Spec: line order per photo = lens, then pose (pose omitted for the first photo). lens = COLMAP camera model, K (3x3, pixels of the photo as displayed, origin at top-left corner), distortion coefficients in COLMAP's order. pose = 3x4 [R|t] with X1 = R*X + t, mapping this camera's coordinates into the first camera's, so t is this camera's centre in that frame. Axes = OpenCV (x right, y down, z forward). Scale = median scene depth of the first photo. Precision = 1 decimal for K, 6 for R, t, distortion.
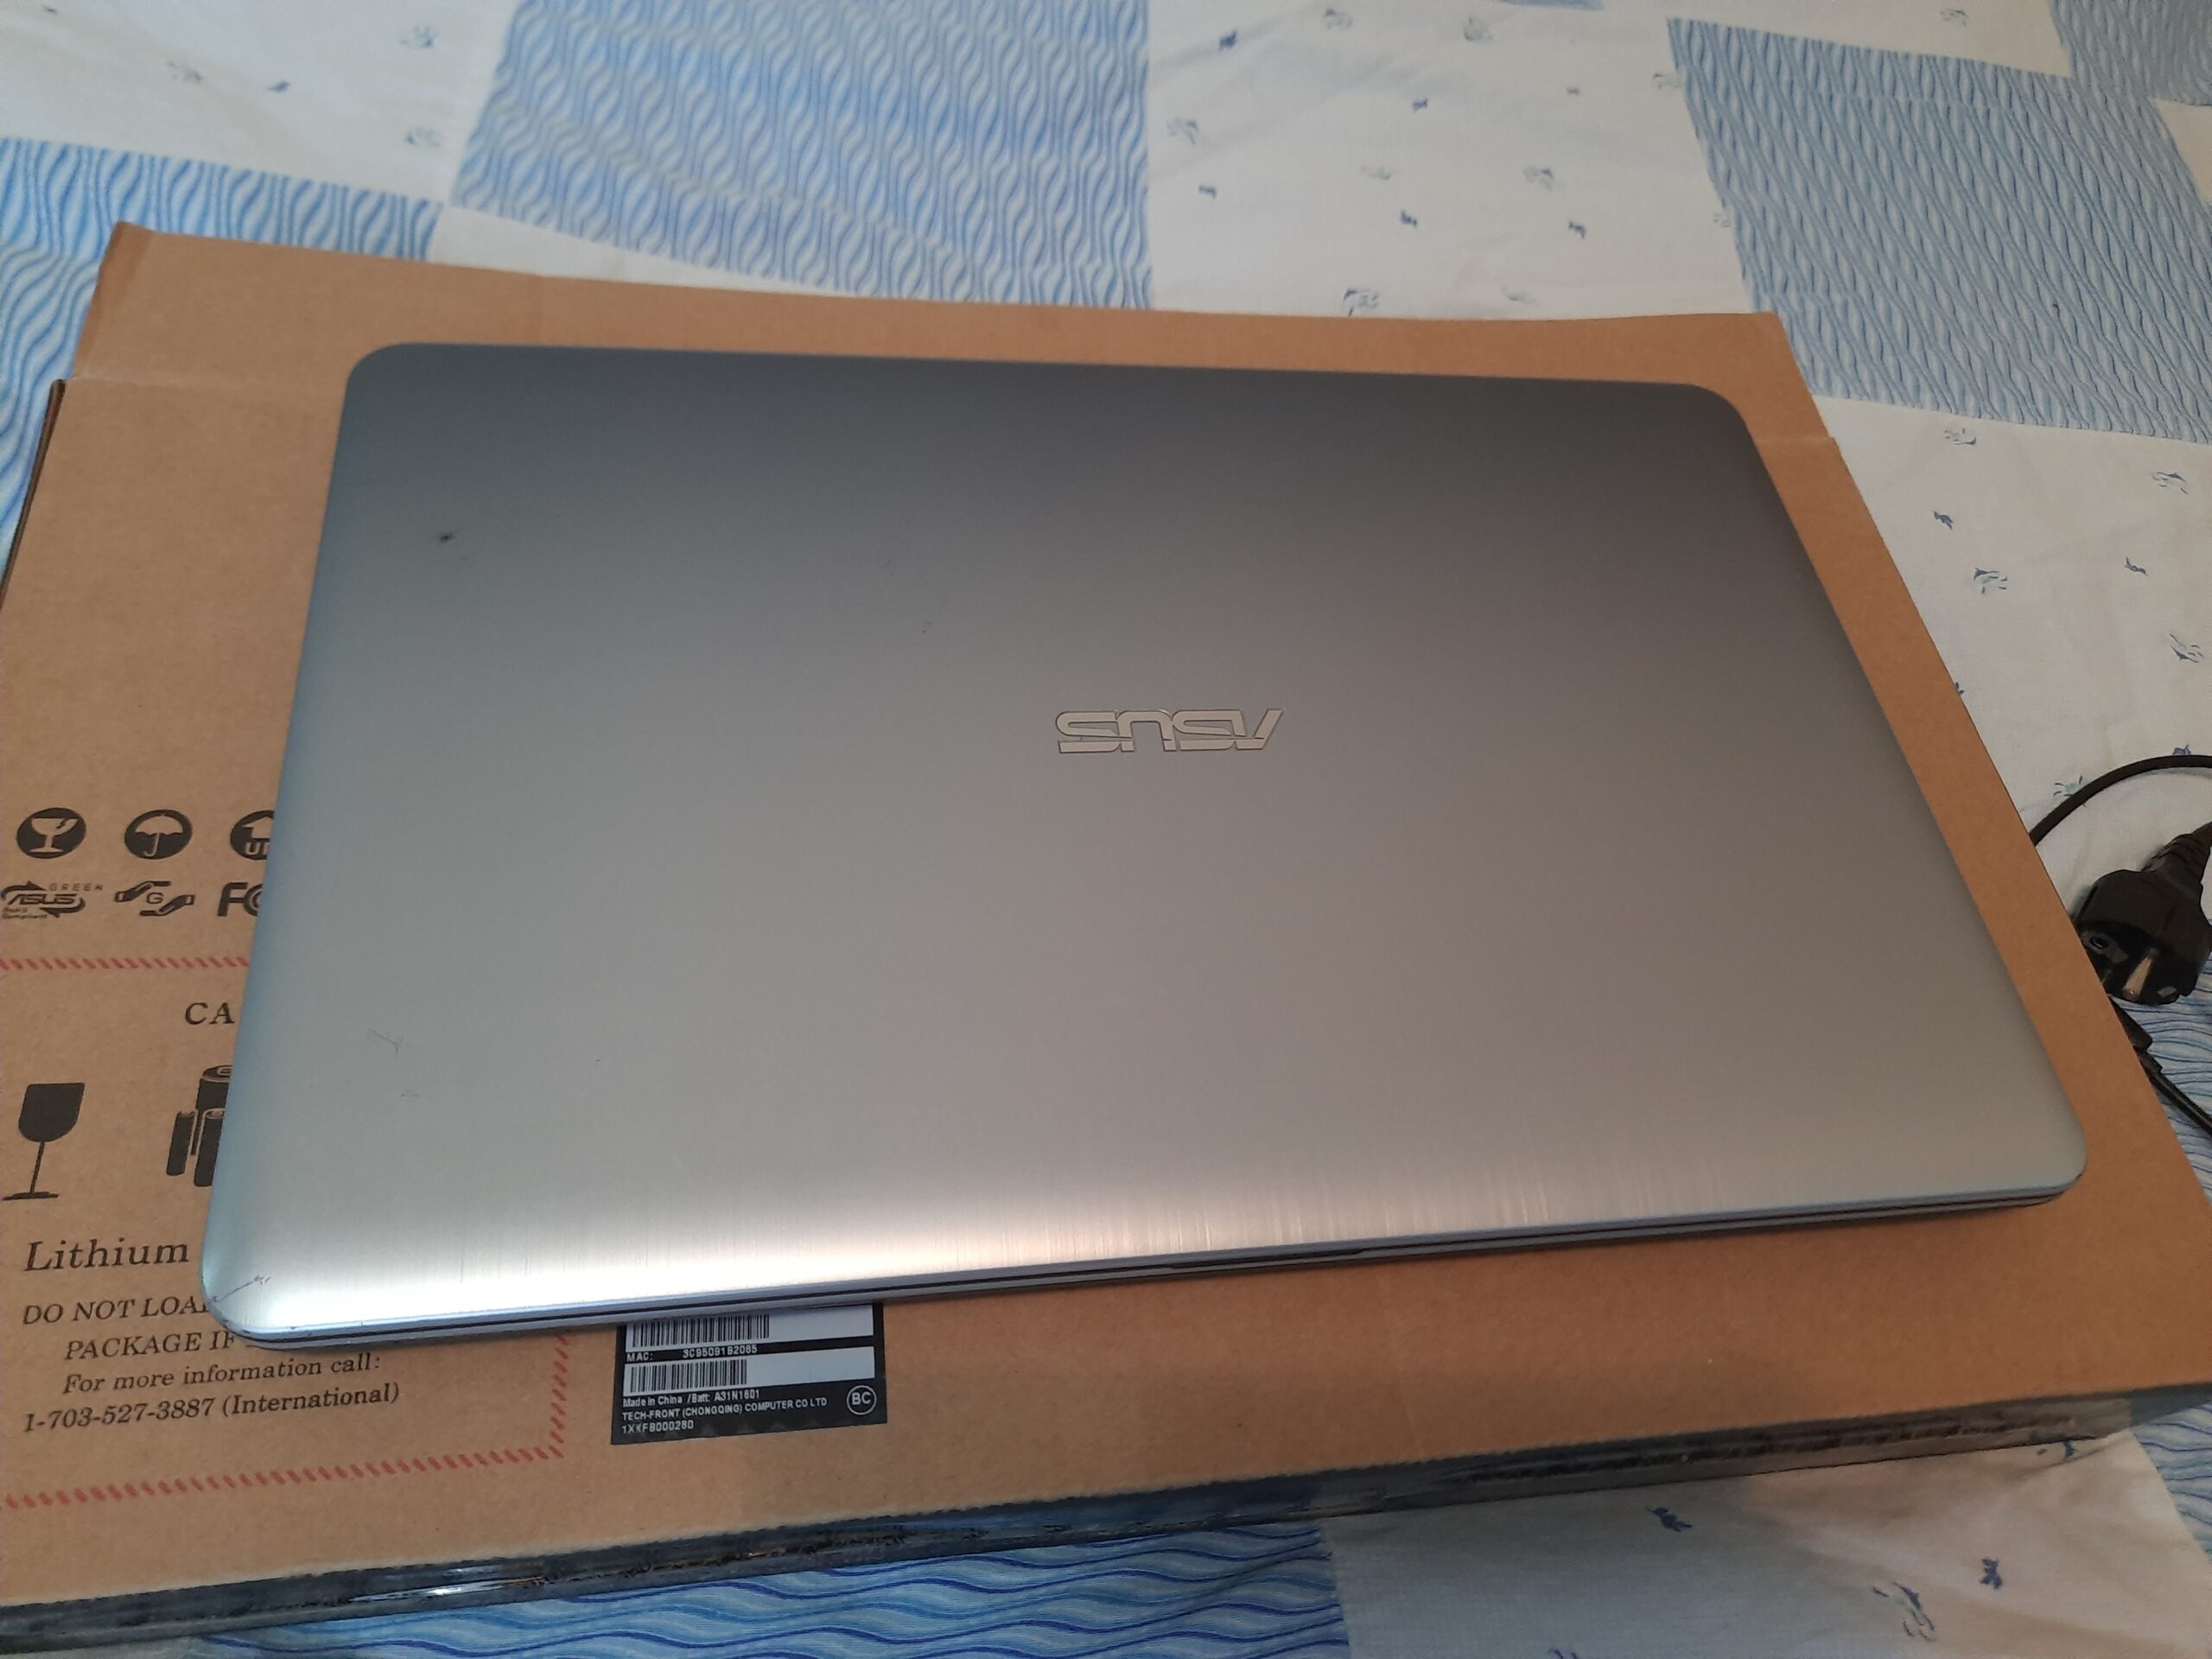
lens RADIAL K [[1700.1, 0, 1117.6], [0, 1700.1, 768.7], [0, 0, 1]] dist [0.039997, -0.058099]
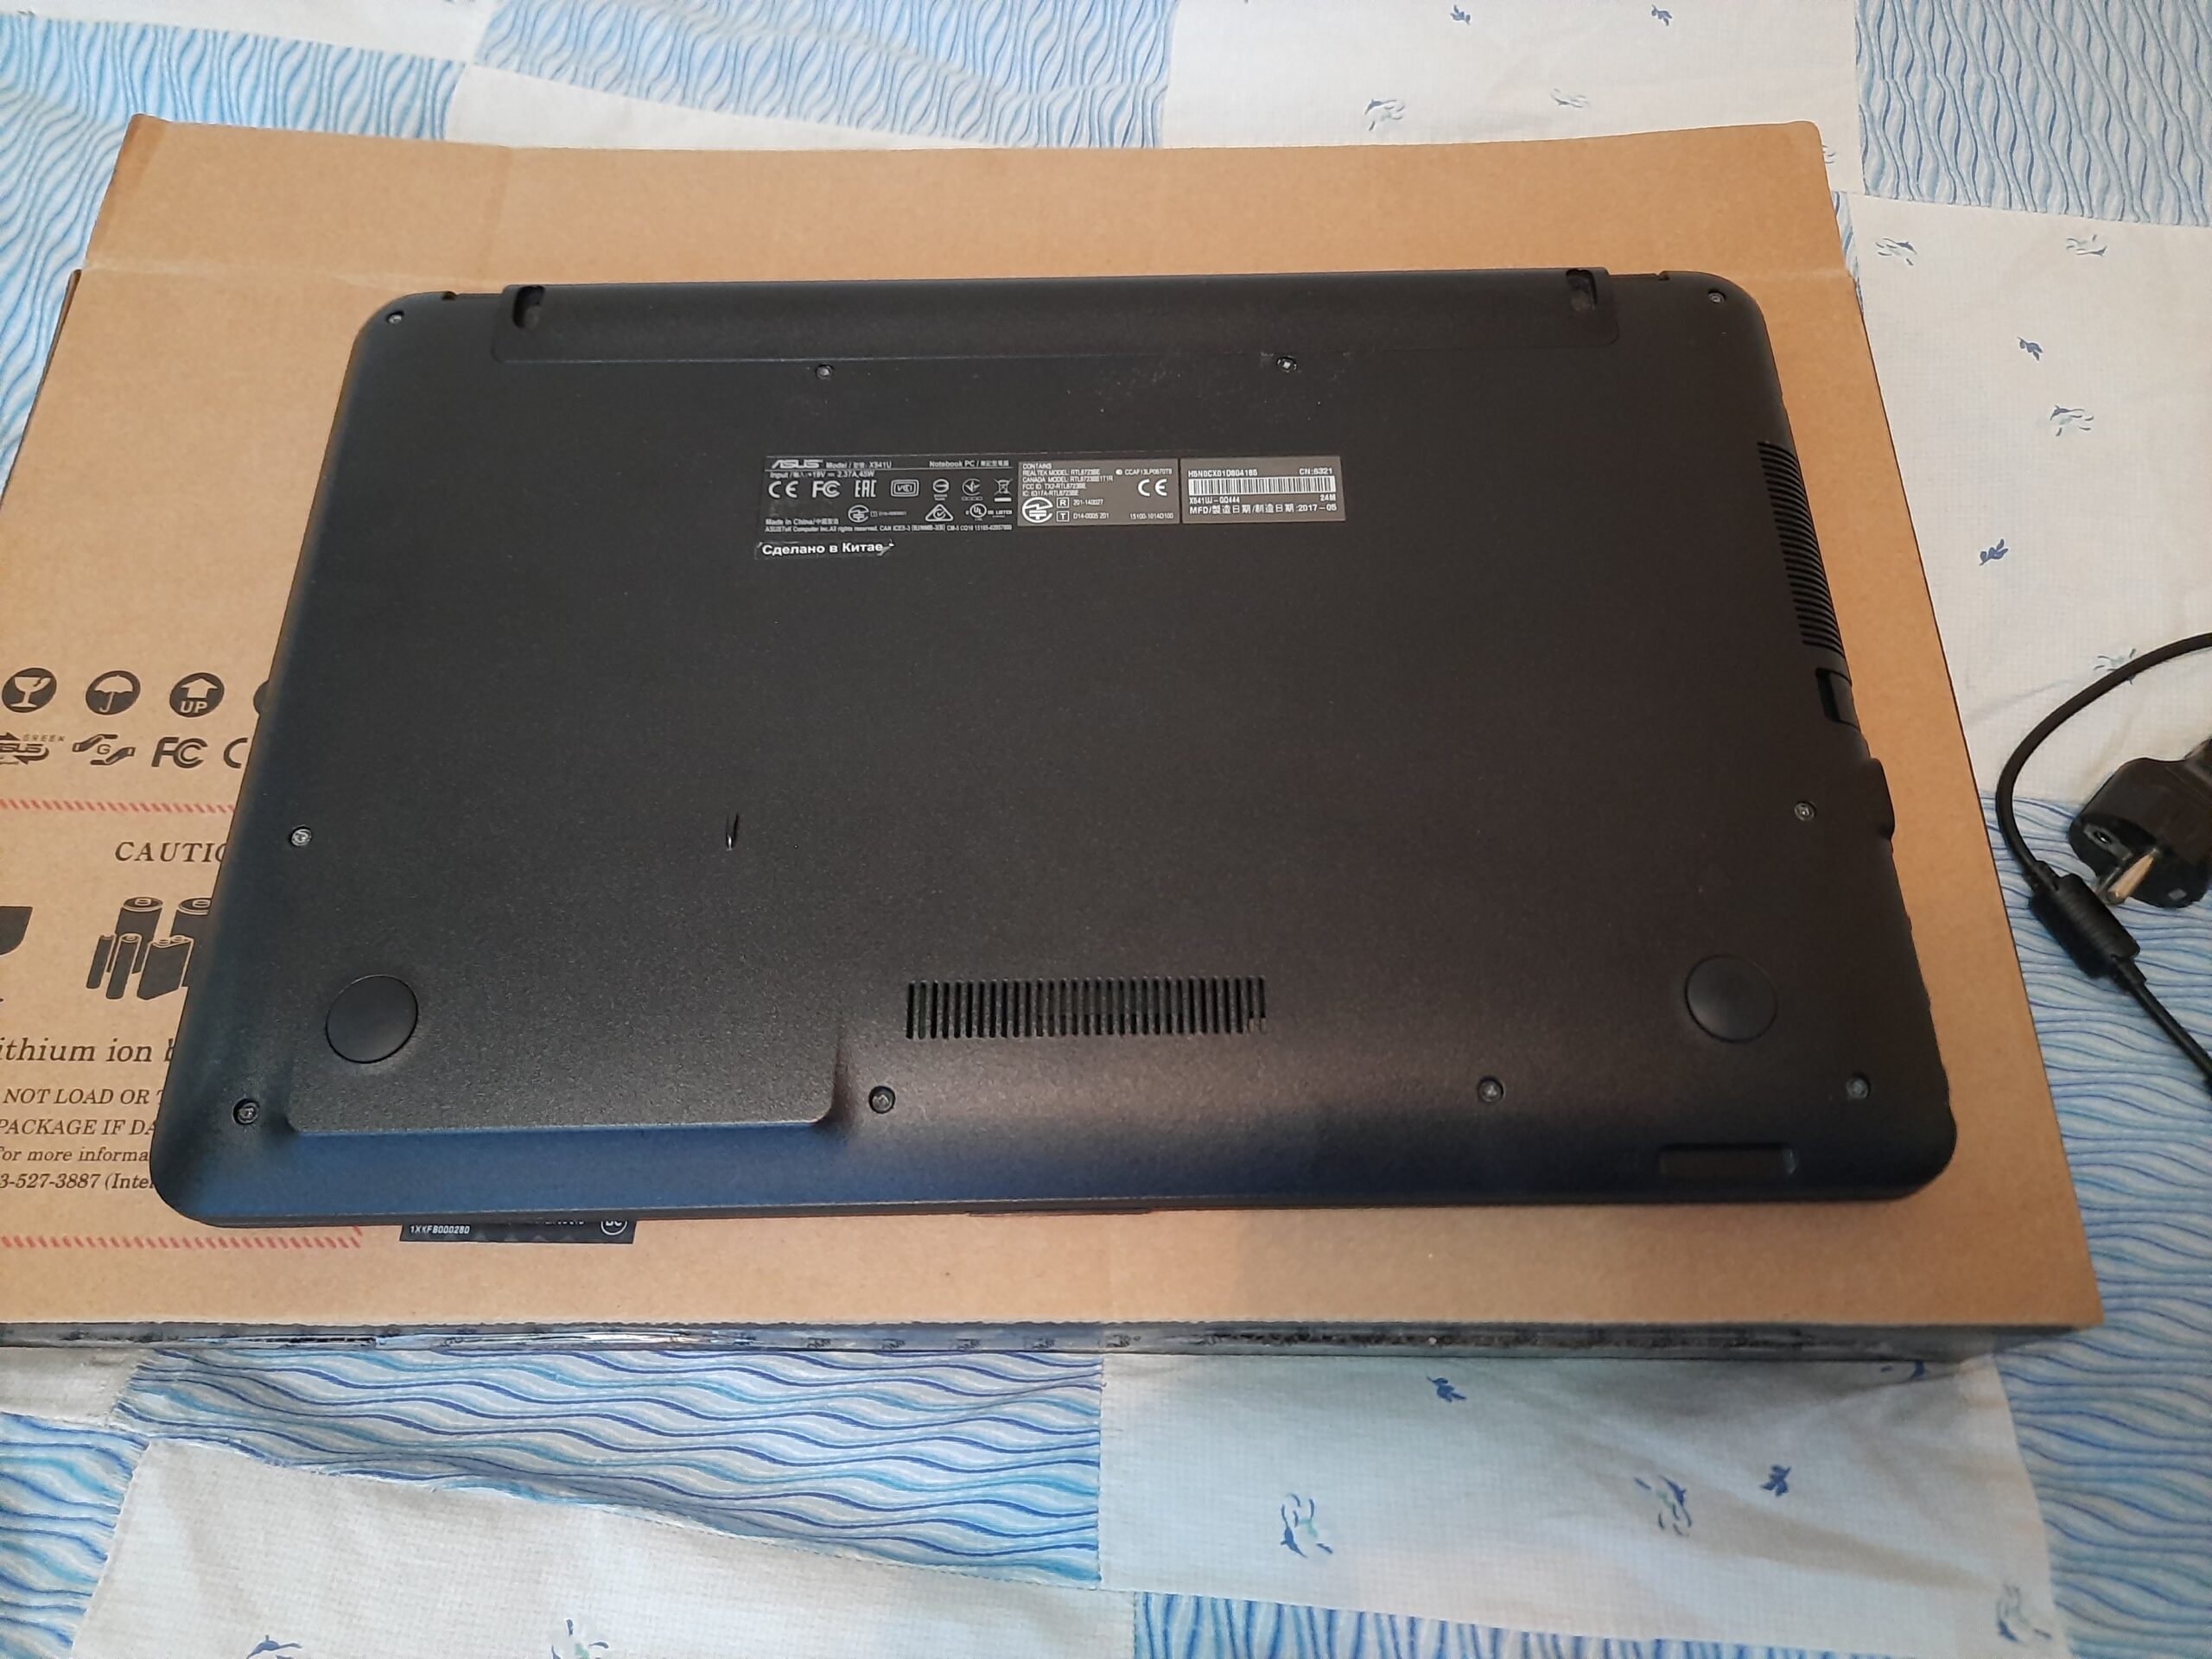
lens RADIAL K [[1700.1, 0, 1111.2], [0, 1700.1, 781.9], [0, 0, 1]] dist [0.039997, -0.058099]
pose [[0.976572, 0.042764, -0.210899, 0.355005], [-0.011184, 0.988817, 0.148715, -0.083255], [0.214901, -0.142872, 0.966129, 0.011162]]
